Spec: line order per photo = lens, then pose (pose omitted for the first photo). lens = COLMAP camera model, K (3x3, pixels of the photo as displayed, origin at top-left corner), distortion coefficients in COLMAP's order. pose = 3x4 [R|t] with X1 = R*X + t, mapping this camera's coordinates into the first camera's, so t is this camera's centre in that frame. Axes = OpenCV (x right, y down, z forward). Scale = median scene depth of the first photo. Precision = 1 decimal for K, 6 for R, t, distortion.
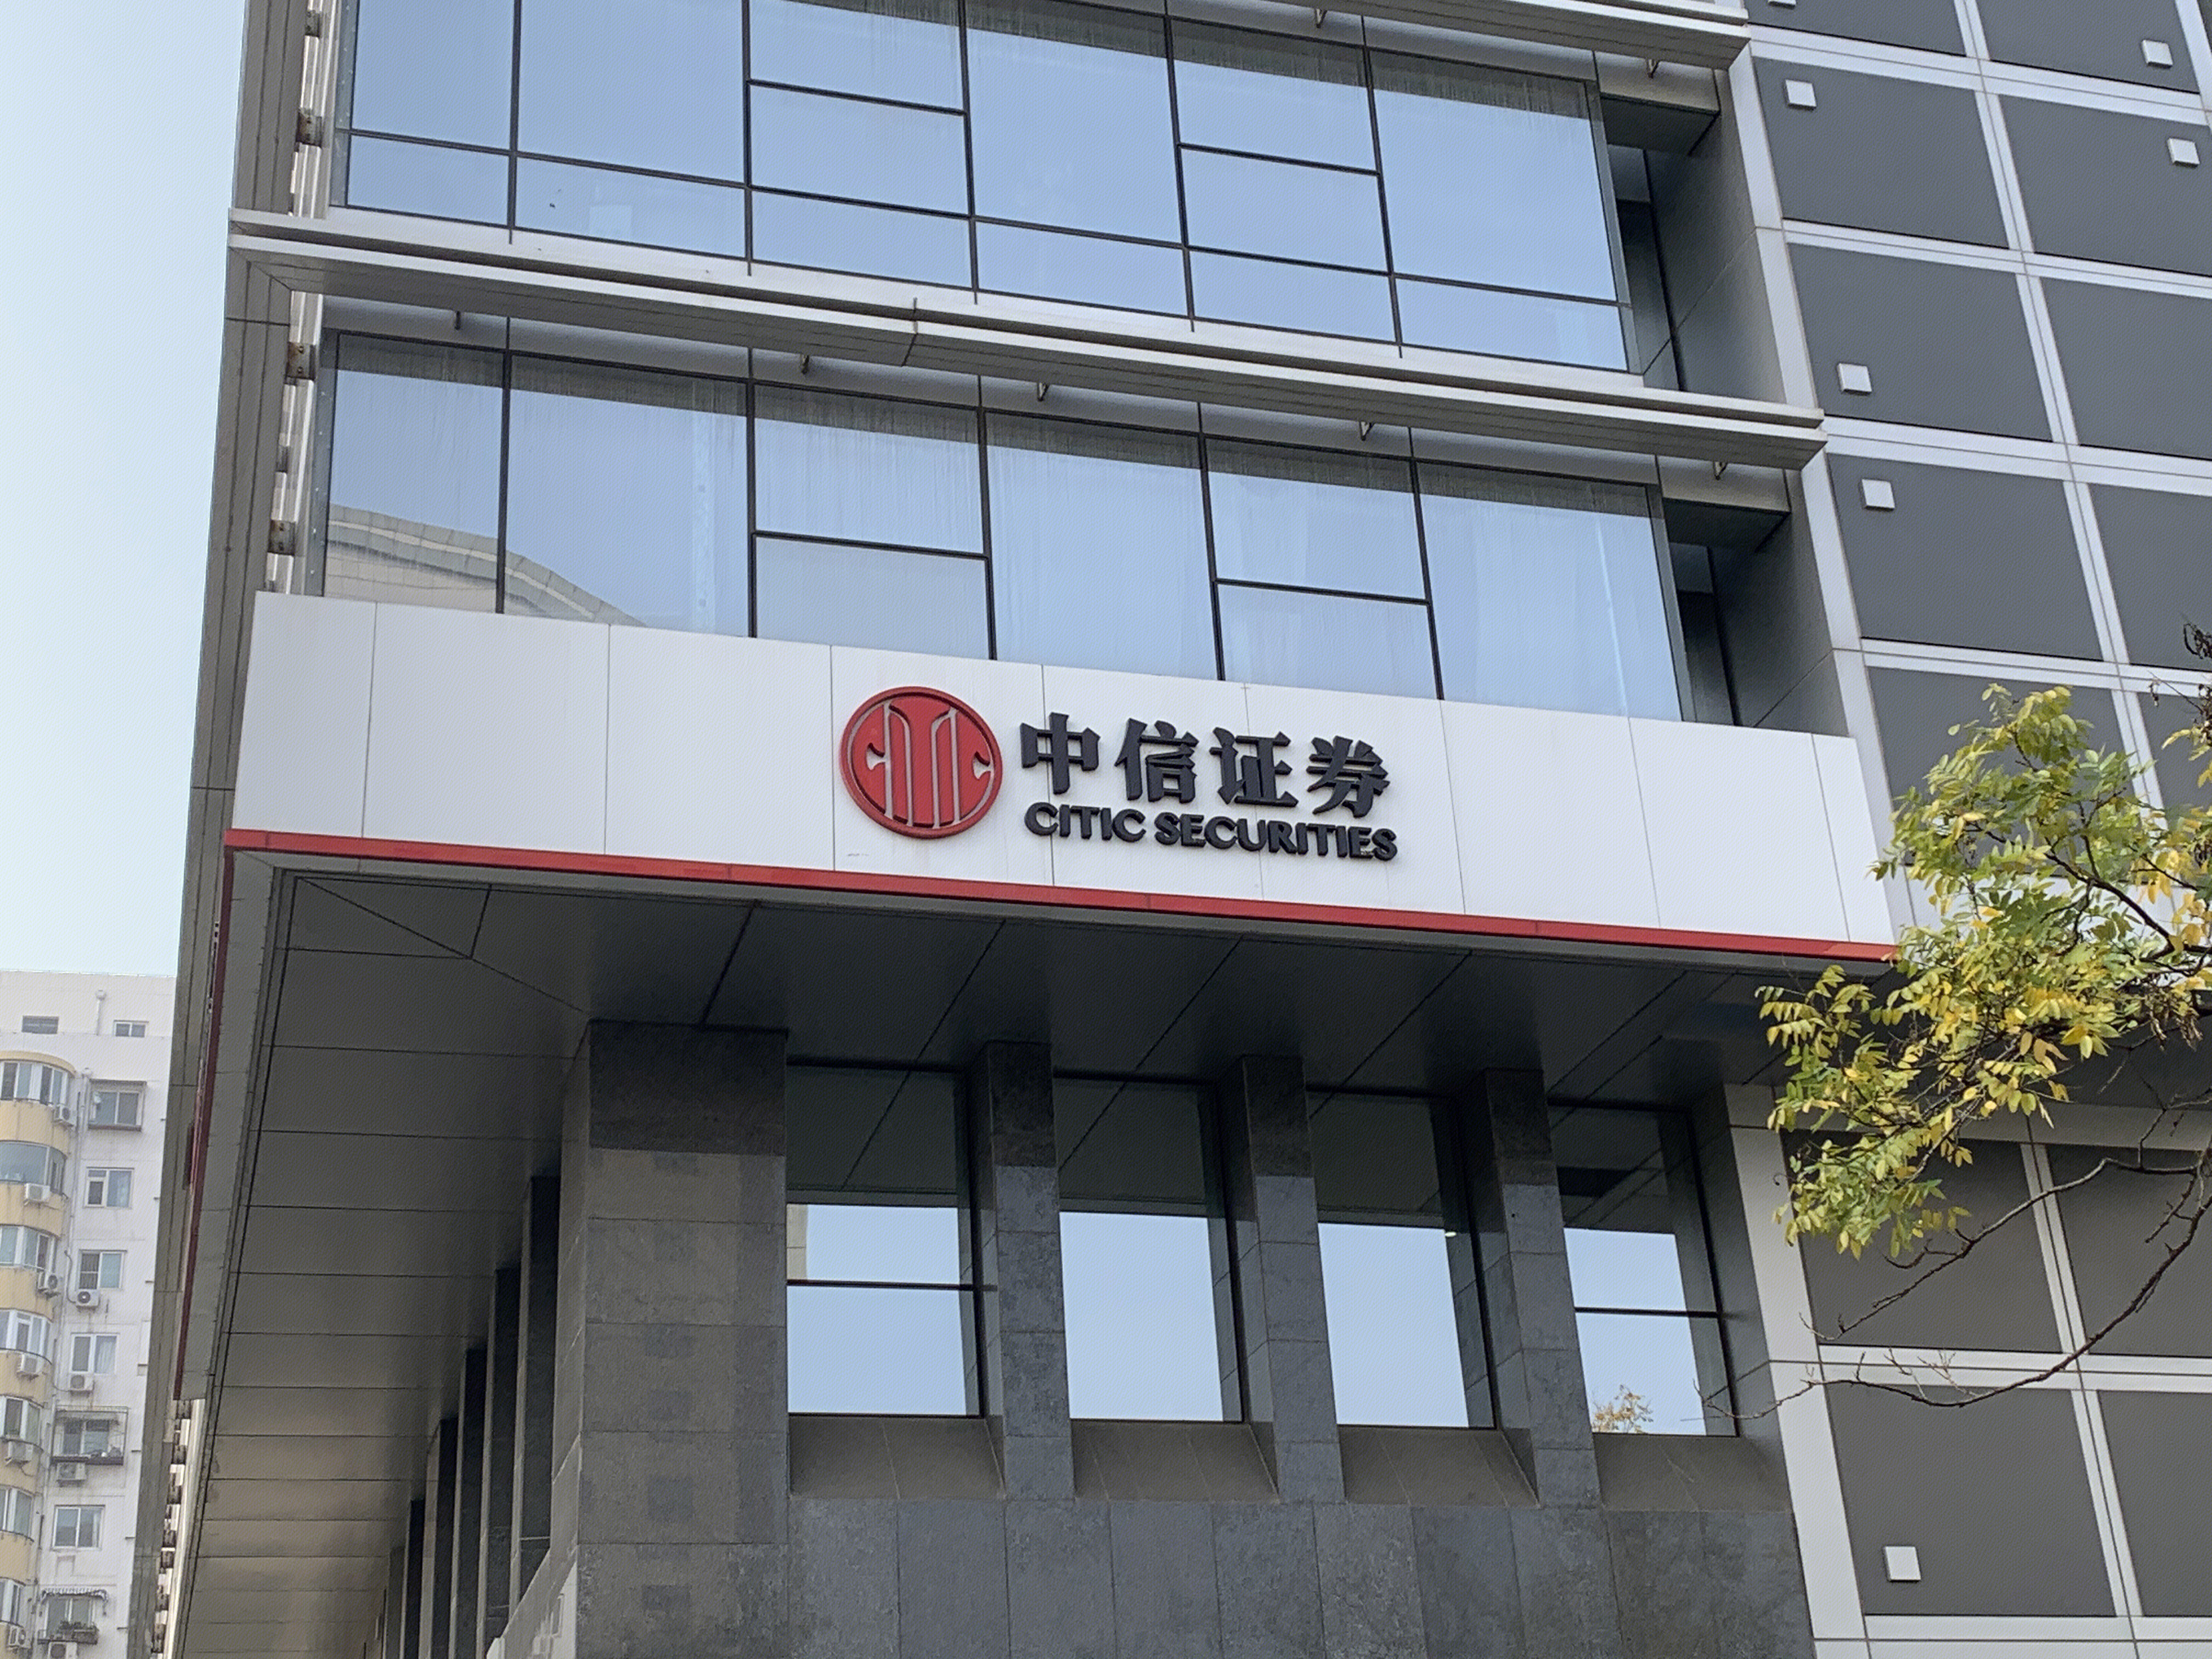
lens RADIAL K [[3066.9, 0, 1105.1], [0, 3066.9, 821.6], [0, 0, 1]] dist [0.010405, 0.000000]
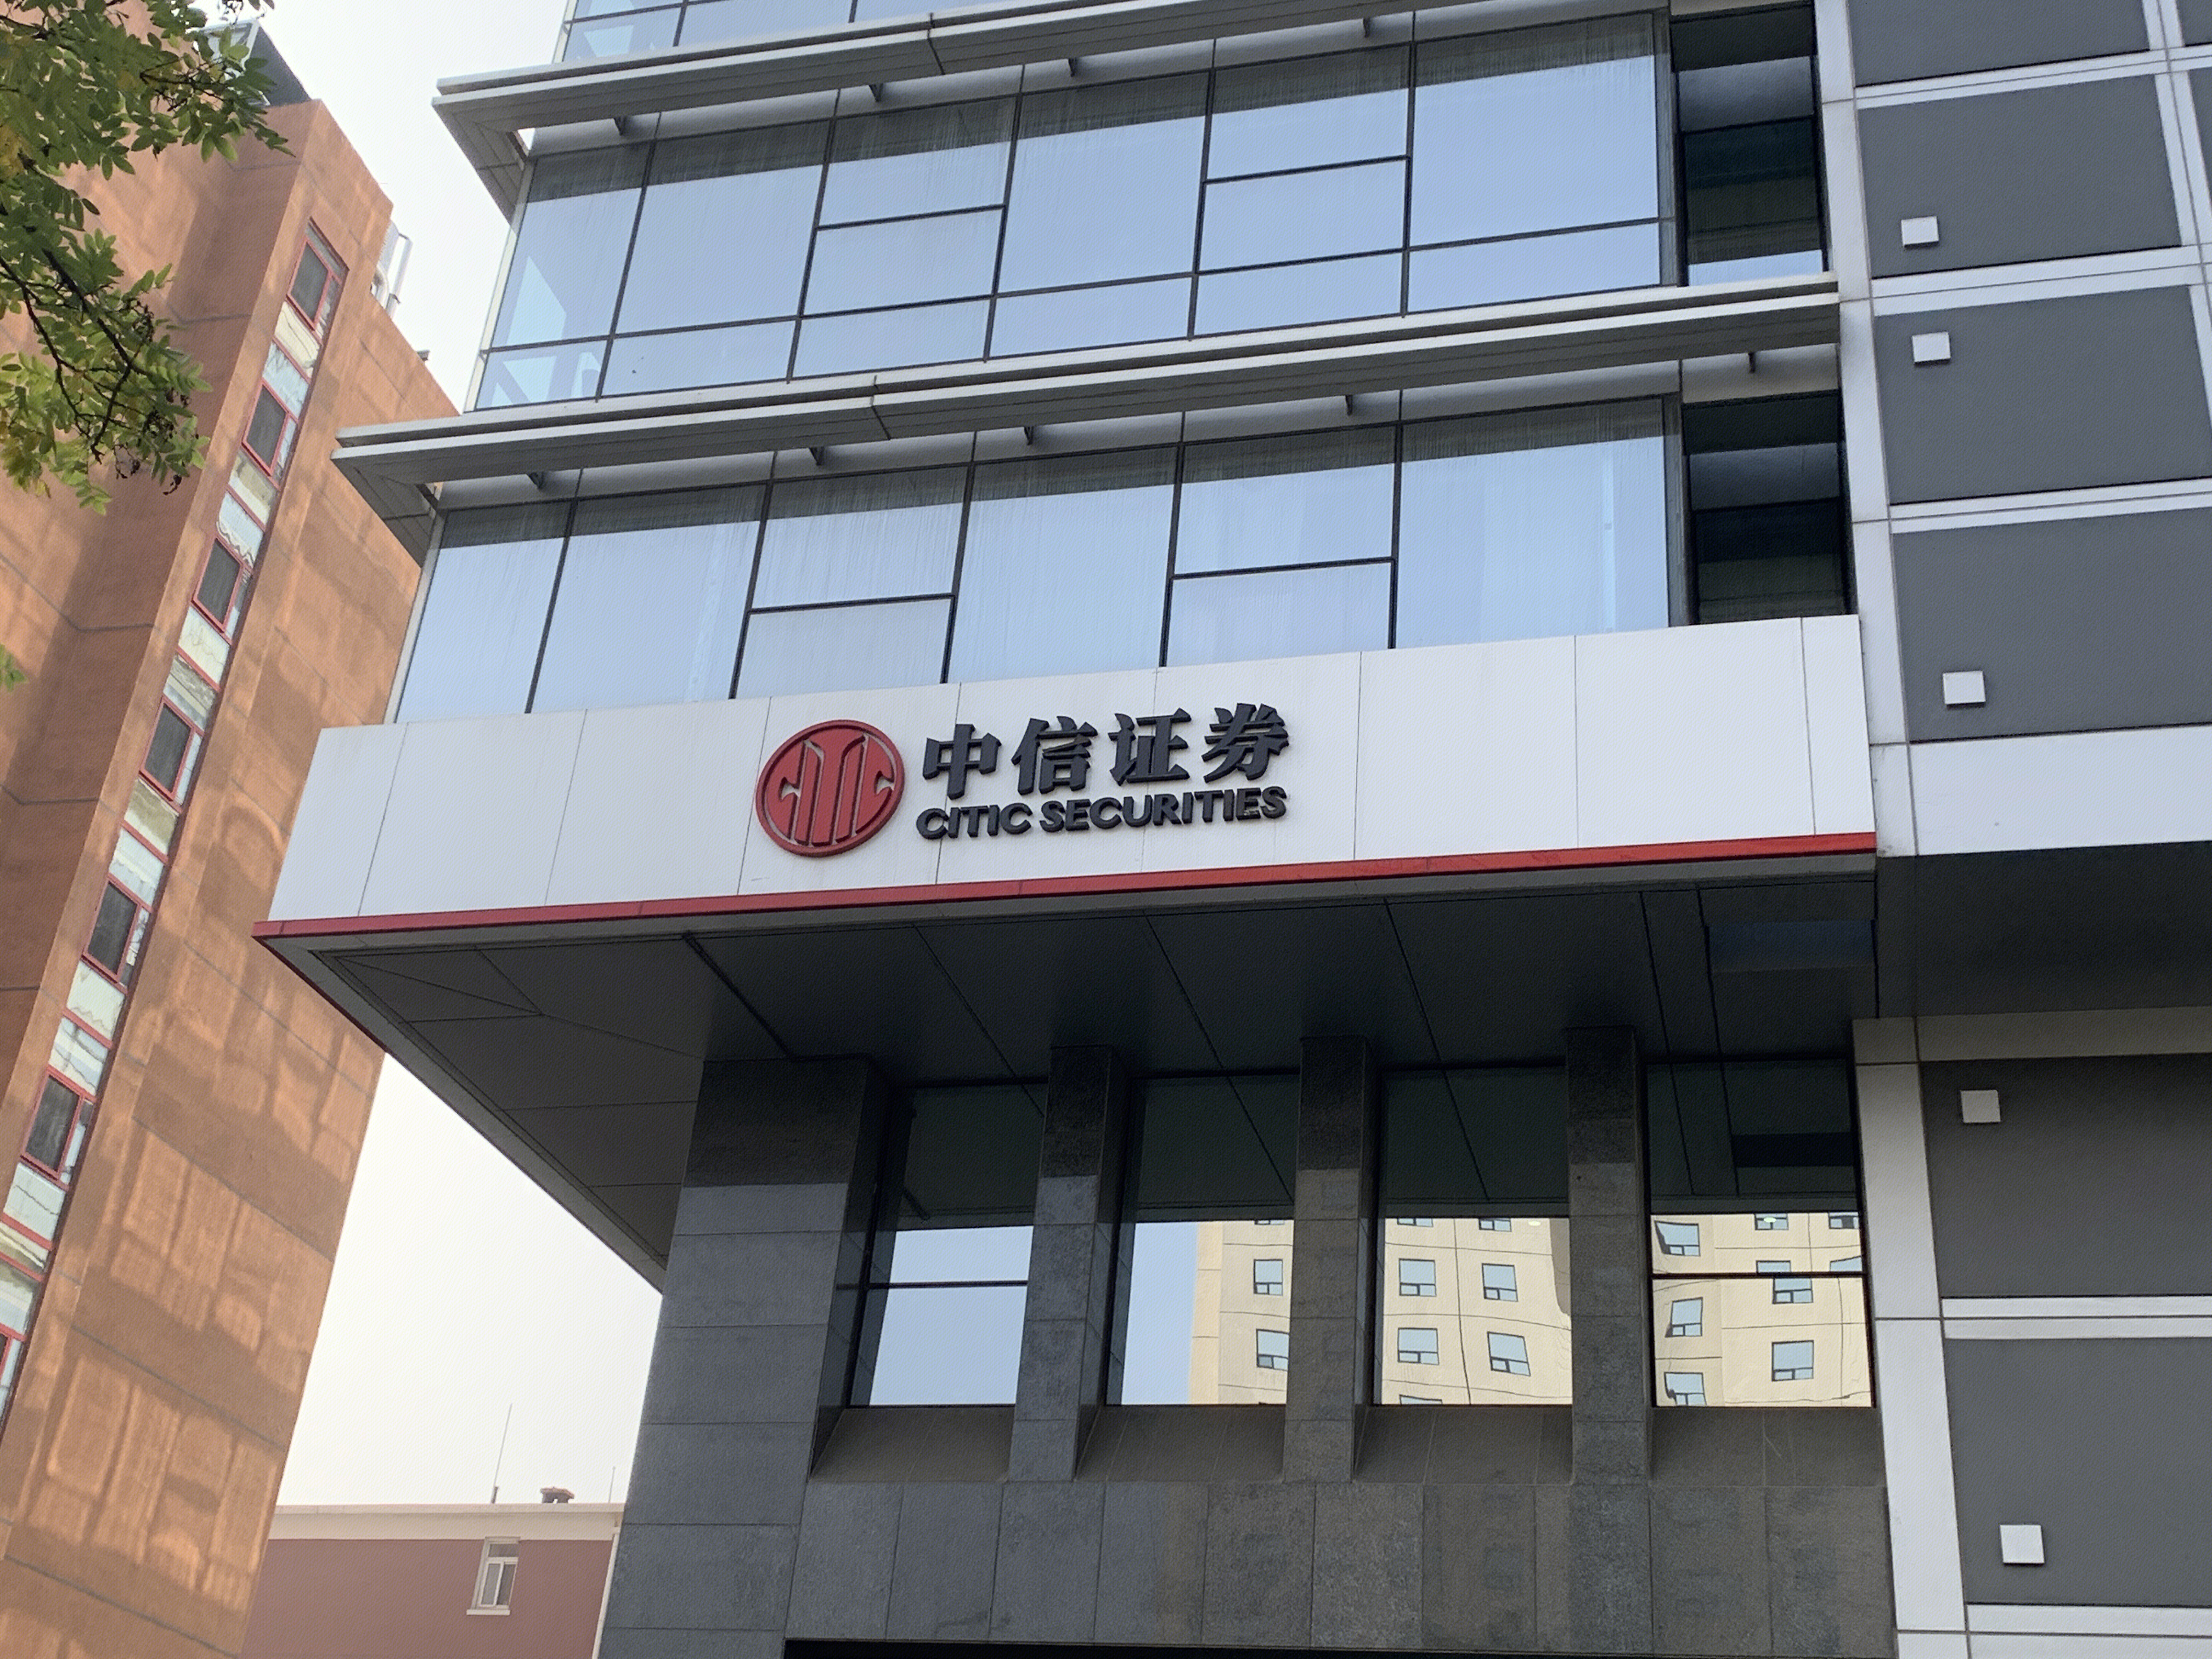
lens RADIAL K [[2615.3, 0, 1108.6], [0, 2615.3, 835.1], [0, 0, 1]] dist [-0.009801, 0.000000]
pose [[0.853729, -0.143783, -0.500473, 0.464803], [0.110644, 0.989264, -0.095469, 0.092260], [0.508827, 0.026130, 0.860472, 0.251088]]
